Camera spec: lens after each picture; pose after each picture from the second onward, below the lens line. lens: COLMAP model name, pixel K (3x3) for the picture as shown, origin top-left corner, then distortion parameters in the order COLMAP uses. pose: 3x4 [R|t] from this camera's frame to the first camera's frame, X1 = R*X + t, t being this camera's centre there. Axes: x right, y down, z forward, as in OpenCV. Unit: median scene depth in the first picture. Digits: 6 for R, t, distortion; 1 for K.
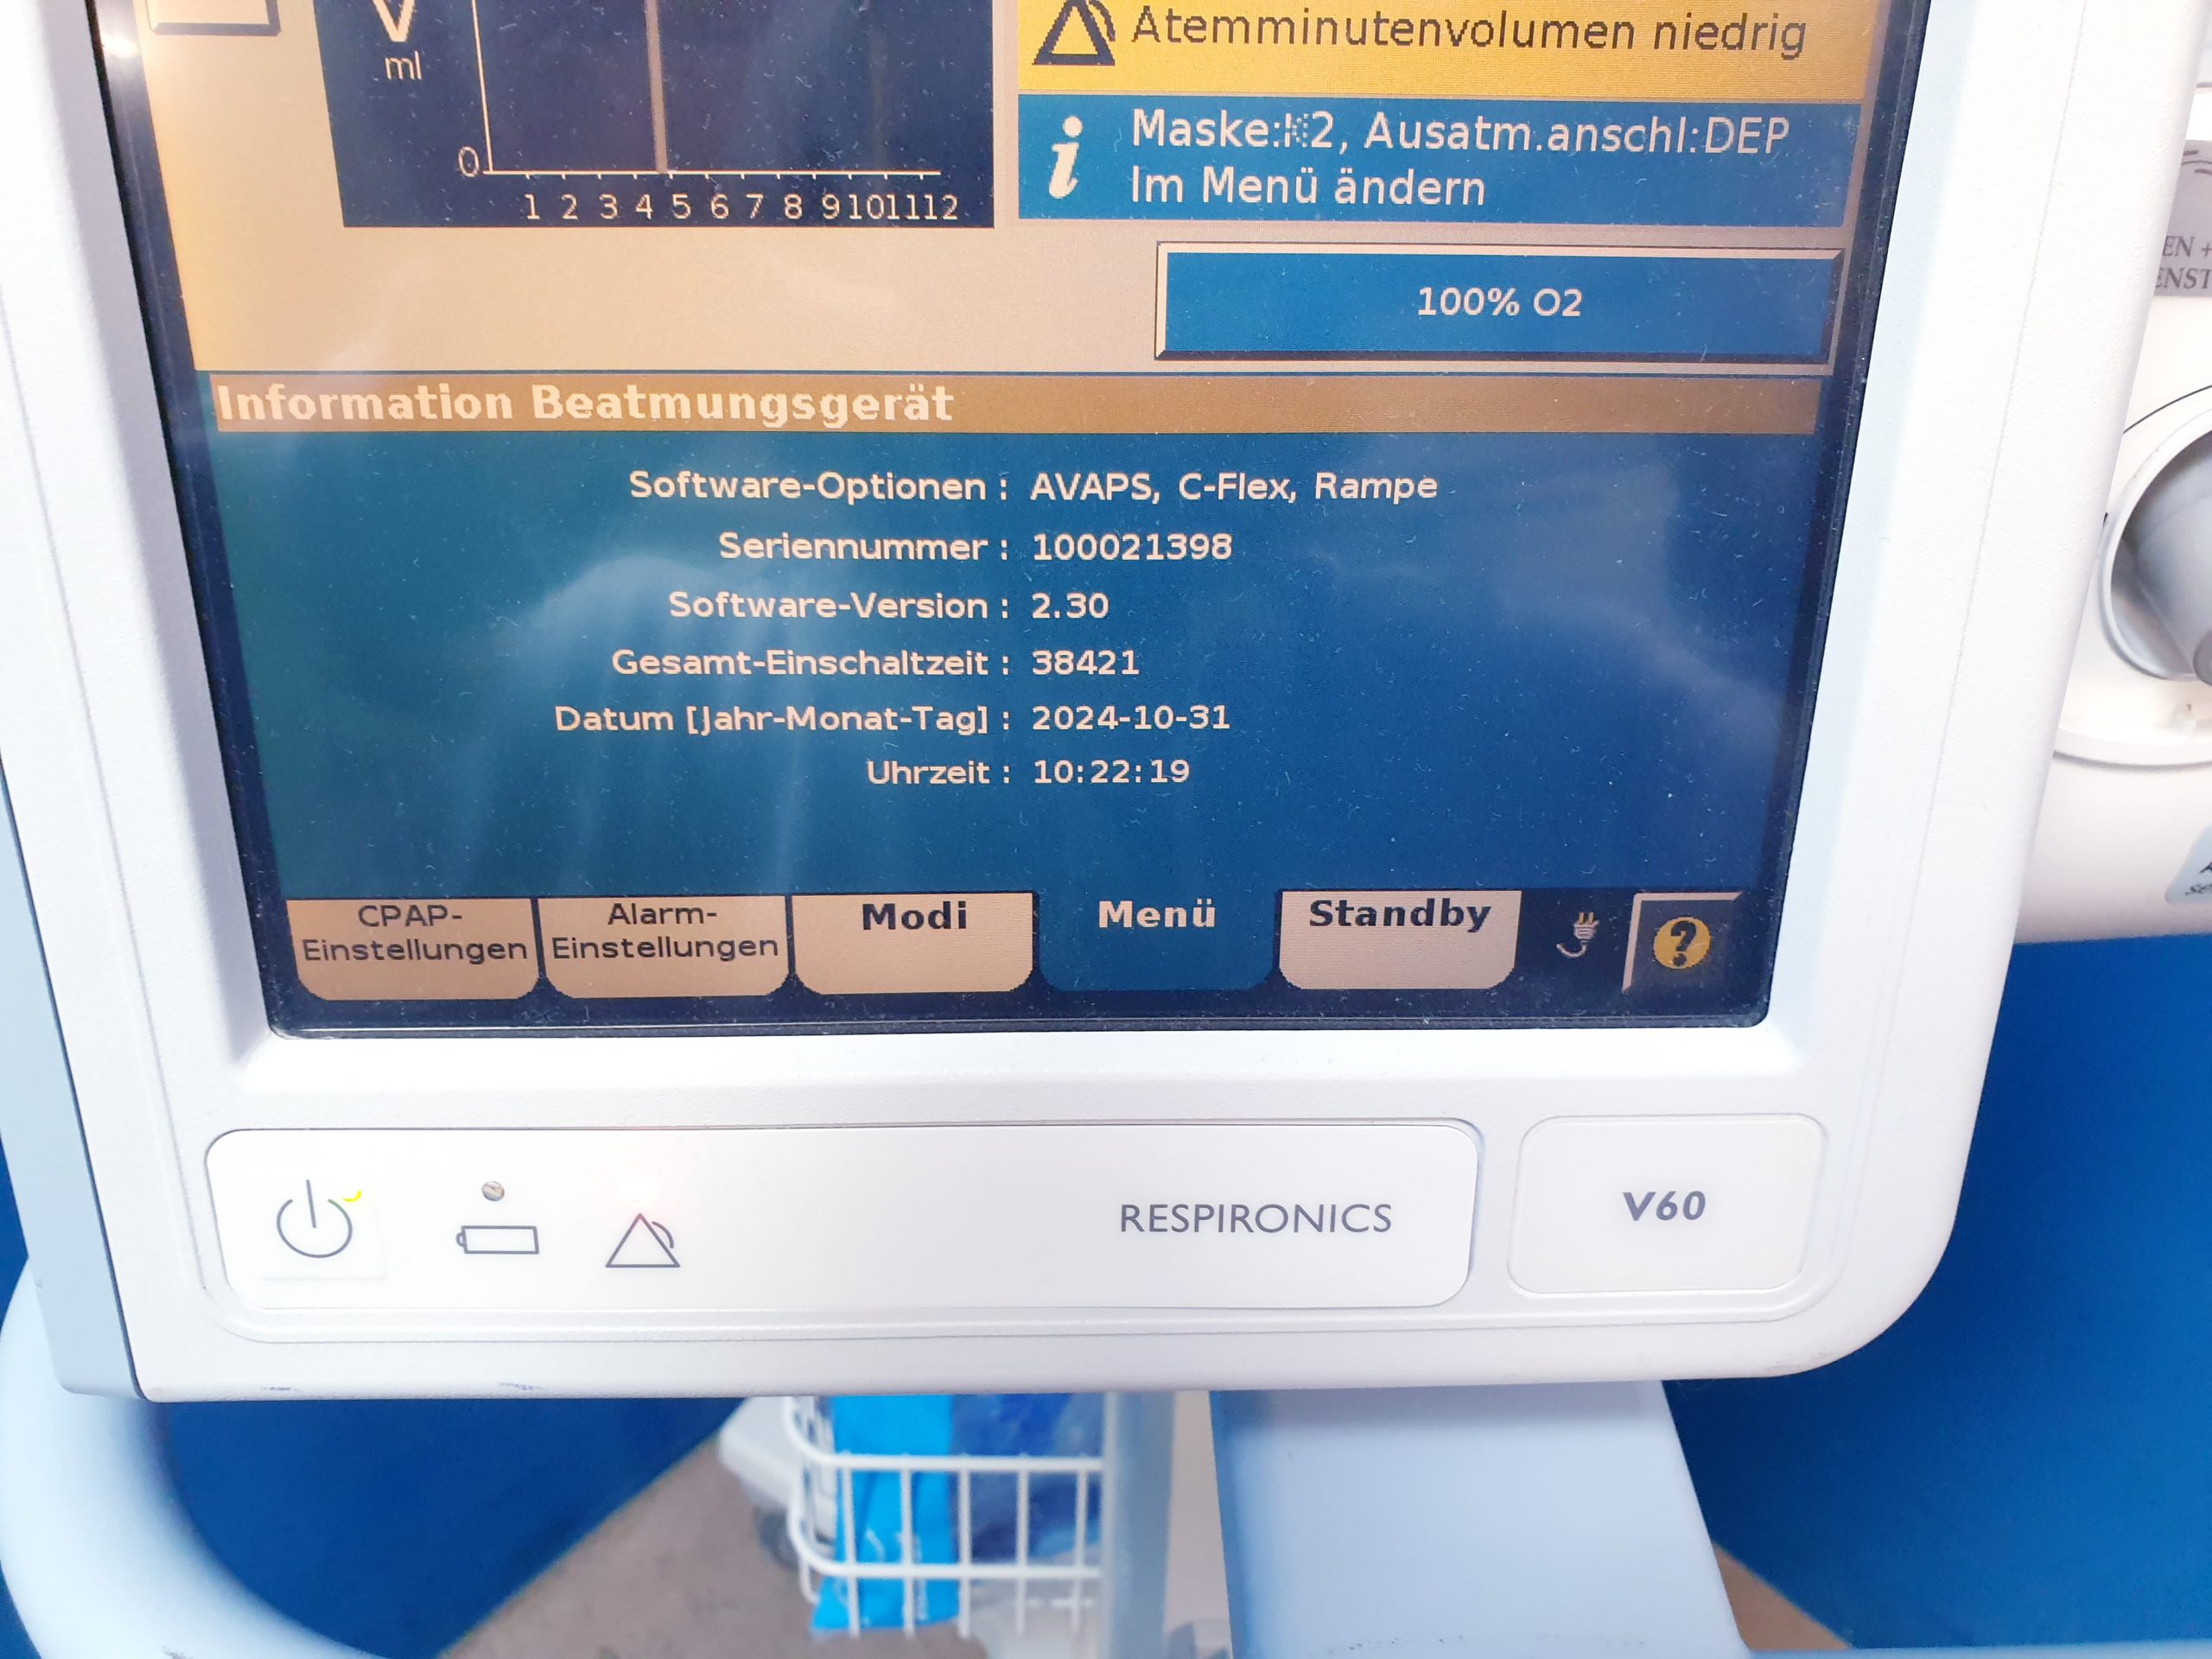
lens RADIAL K [[1832.5, 0, 1014.2], [0, 1832.5, 838.4], [0, 0, 1]] dist [0.000508, 0.001535]
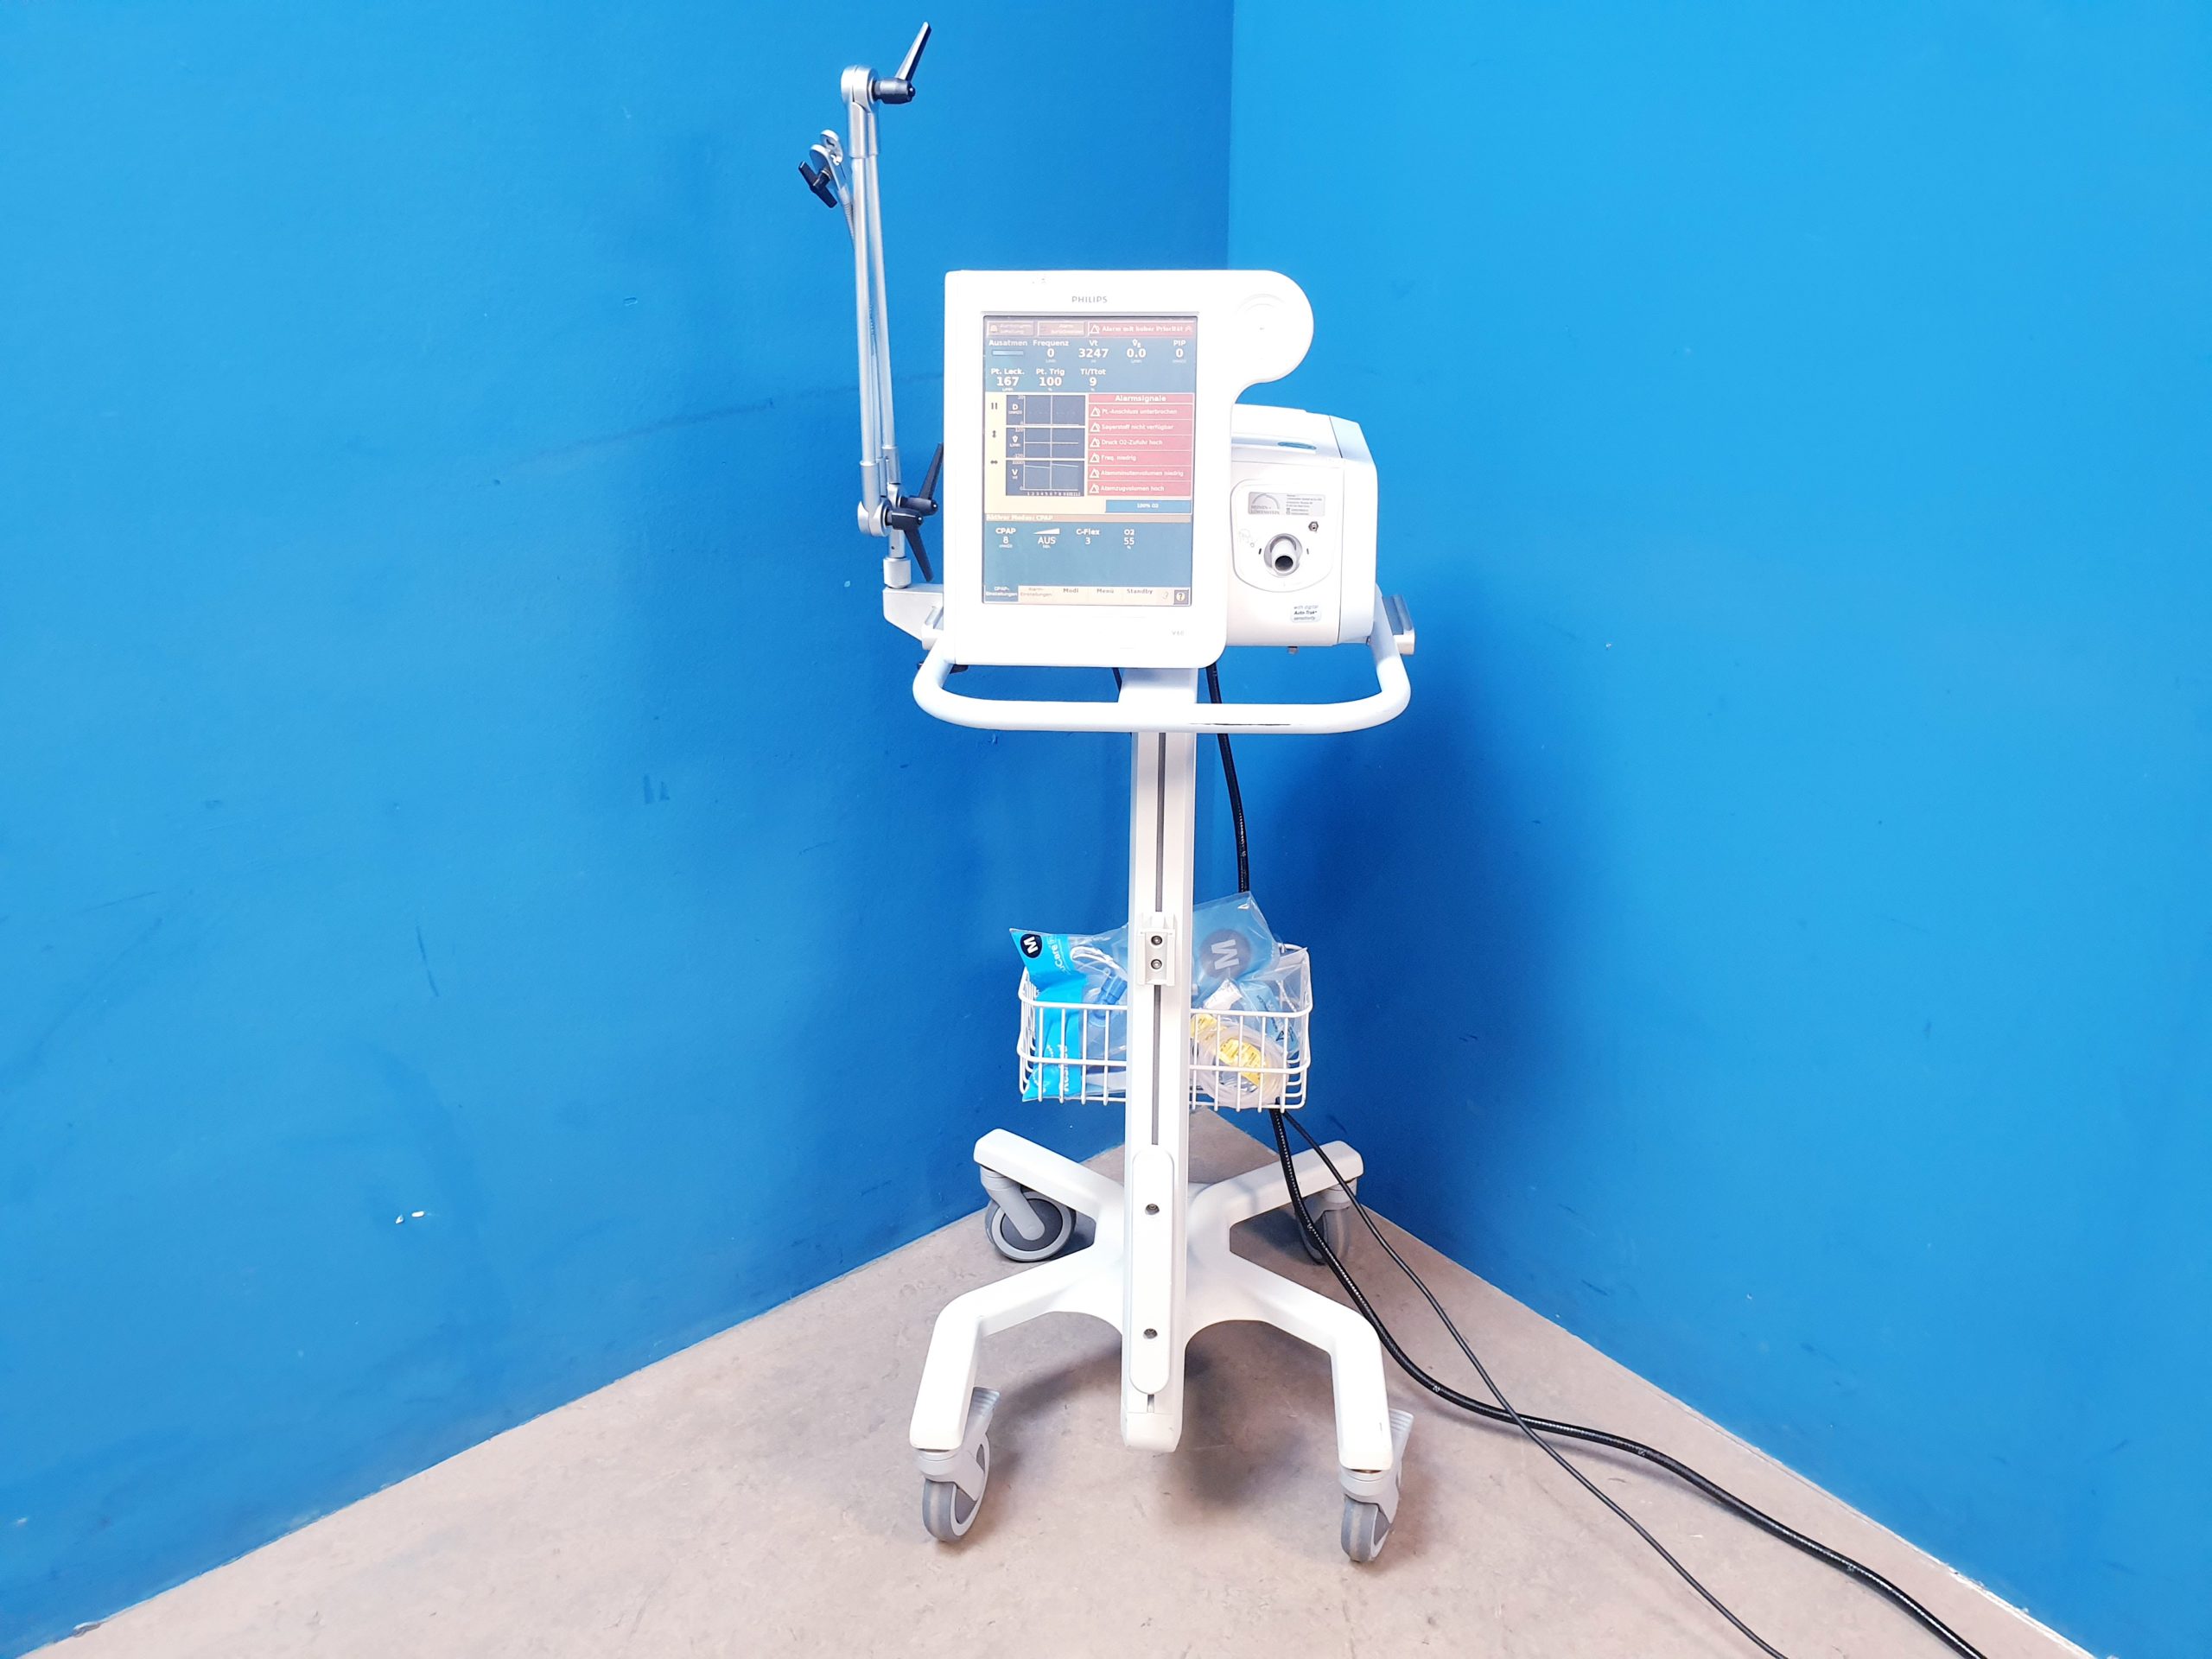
lens RADIAL K [[1641.2, 0, 1106.0], [0, 1641.2, 829.5], [0, 0, 1]] dist [0.082739, 0.000814]
pose [[0.998060, 0.023920, -0.057489, 0.465207], [-0.040729, 0.949153, -0.312168, 2.885354], [0.047099, 0.313904, 0.948286, -4.719087]]
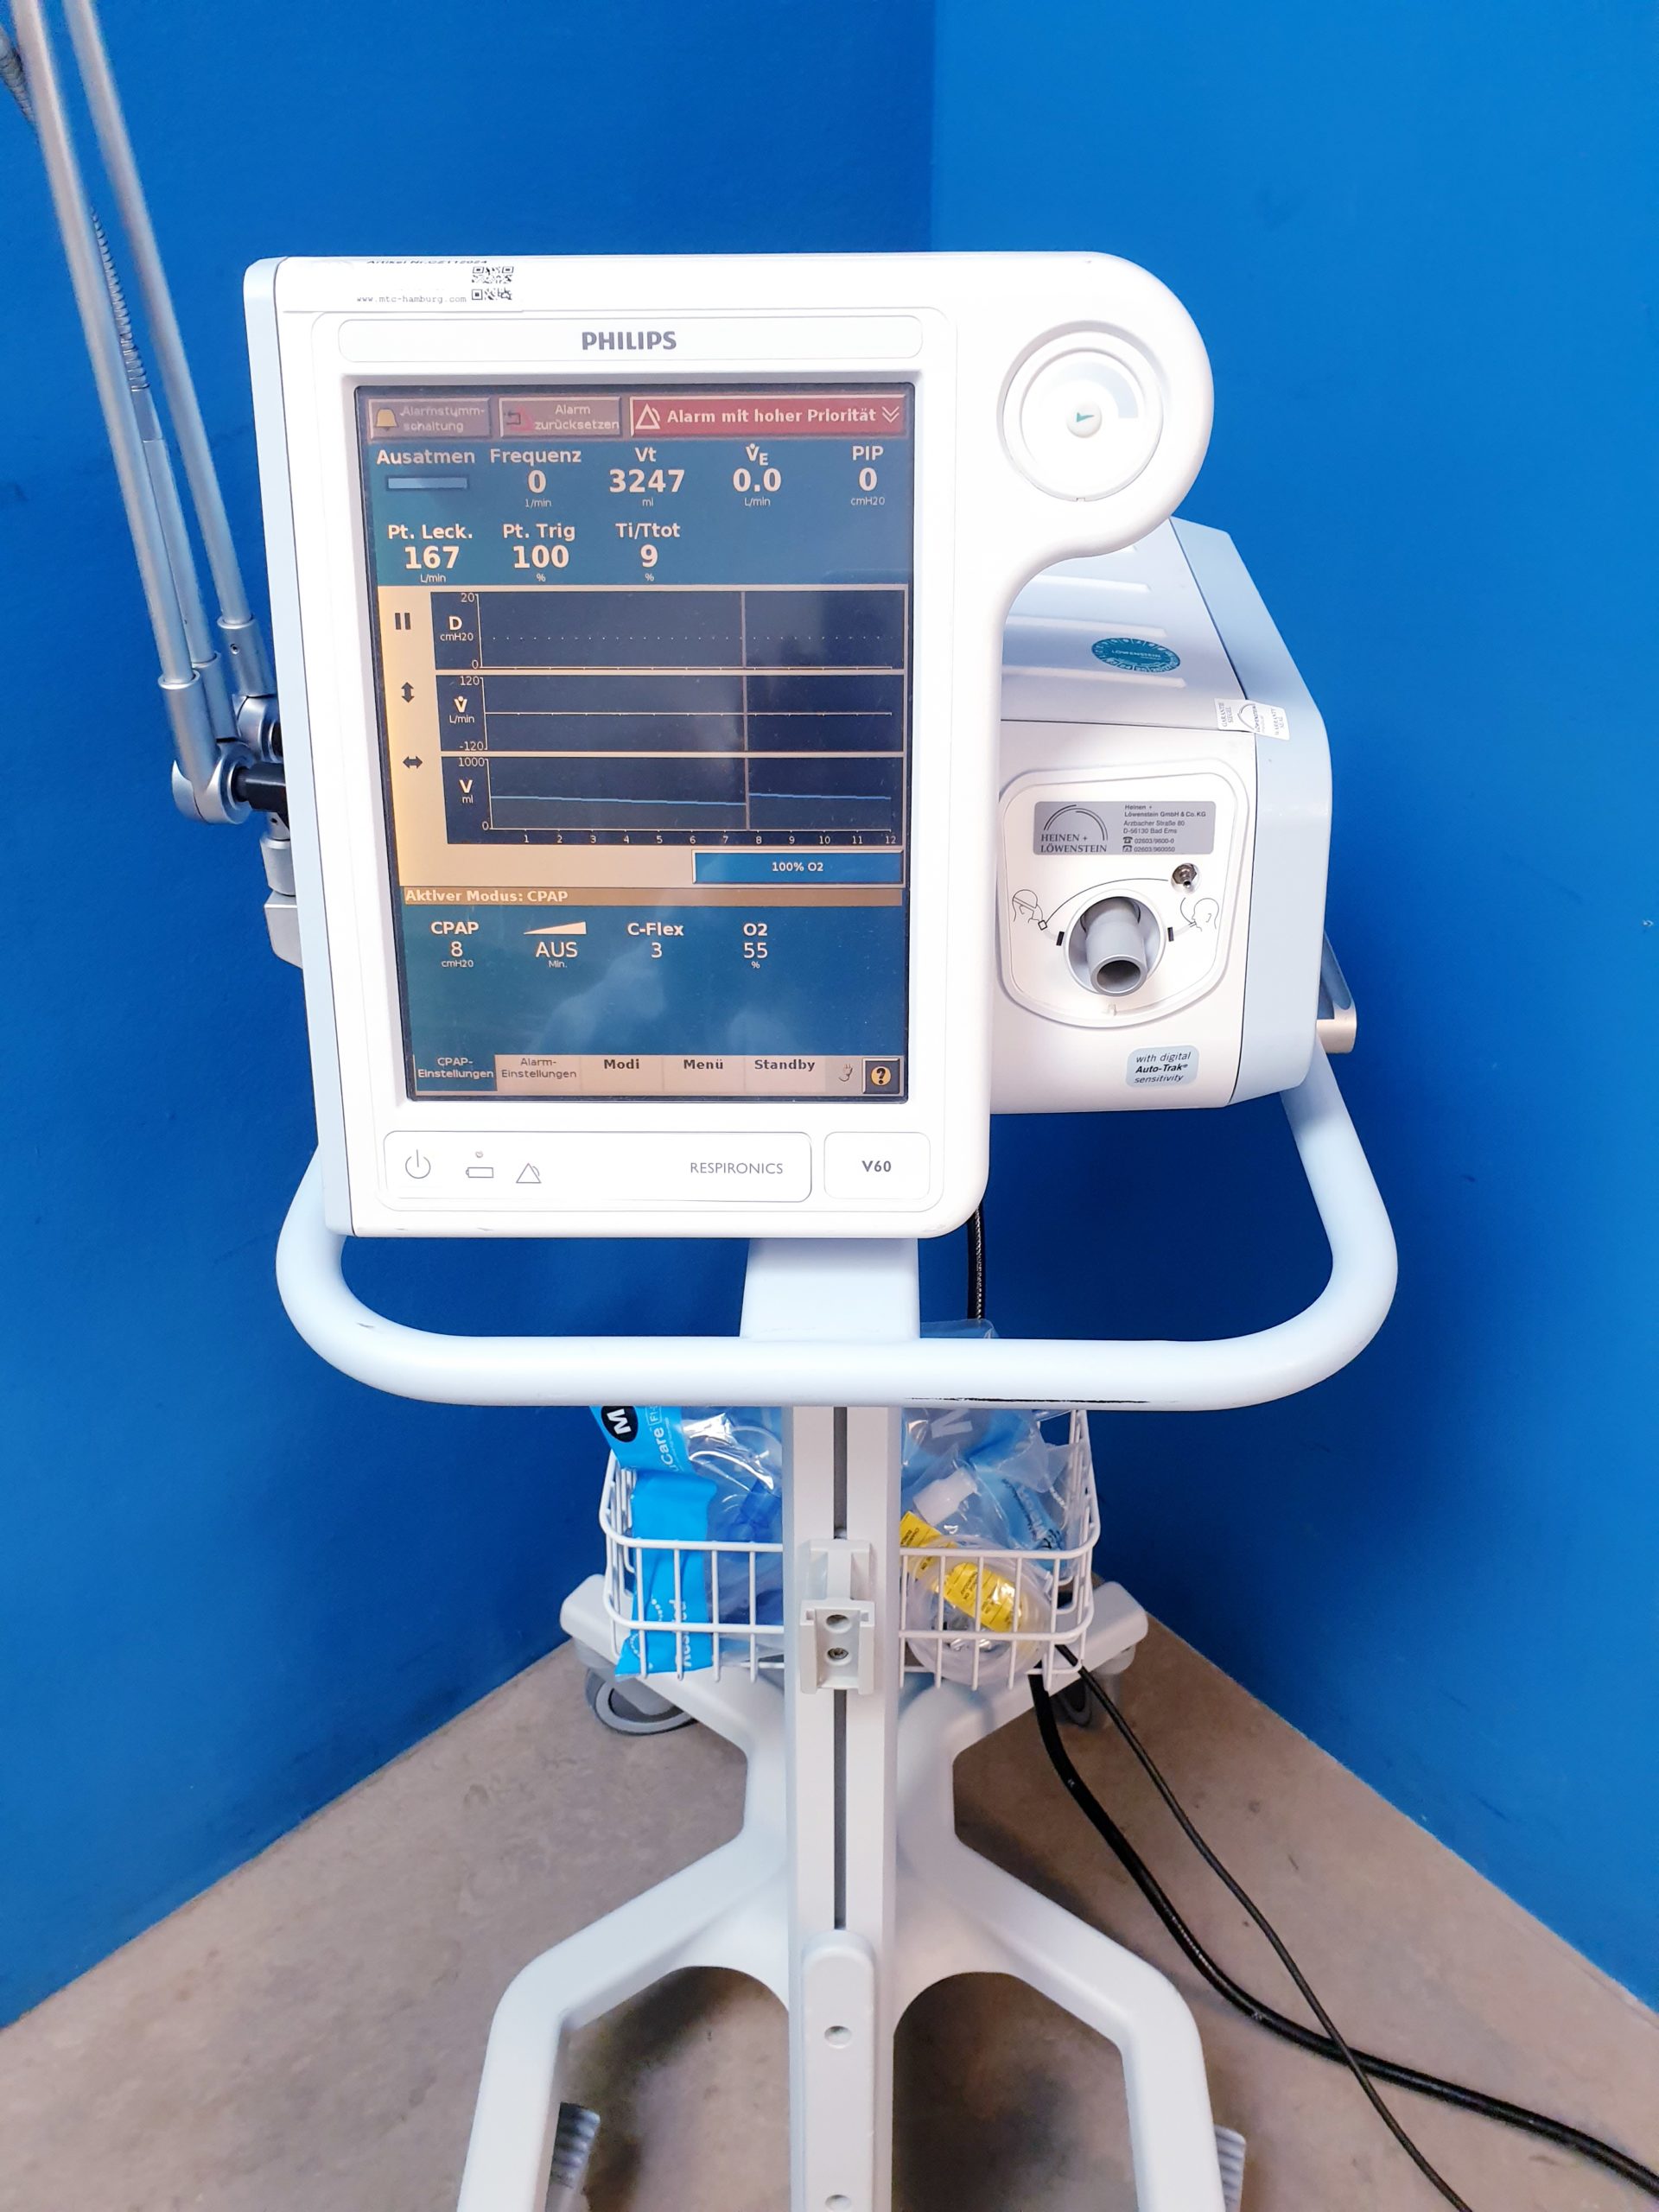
lens RADIAL K [[1717.7, 0, 829.5], [0, 1717.7, 1106.0], [0, 0, 1]] dist [0.010424, 0.010660]
pose [[0.999789, 0.006155, -0.019587, 0.339173], [-0.008240, 0.994092, -0.108224, 0.410804], [0.018805, 0.108362, 0.993934, -1.771236]]
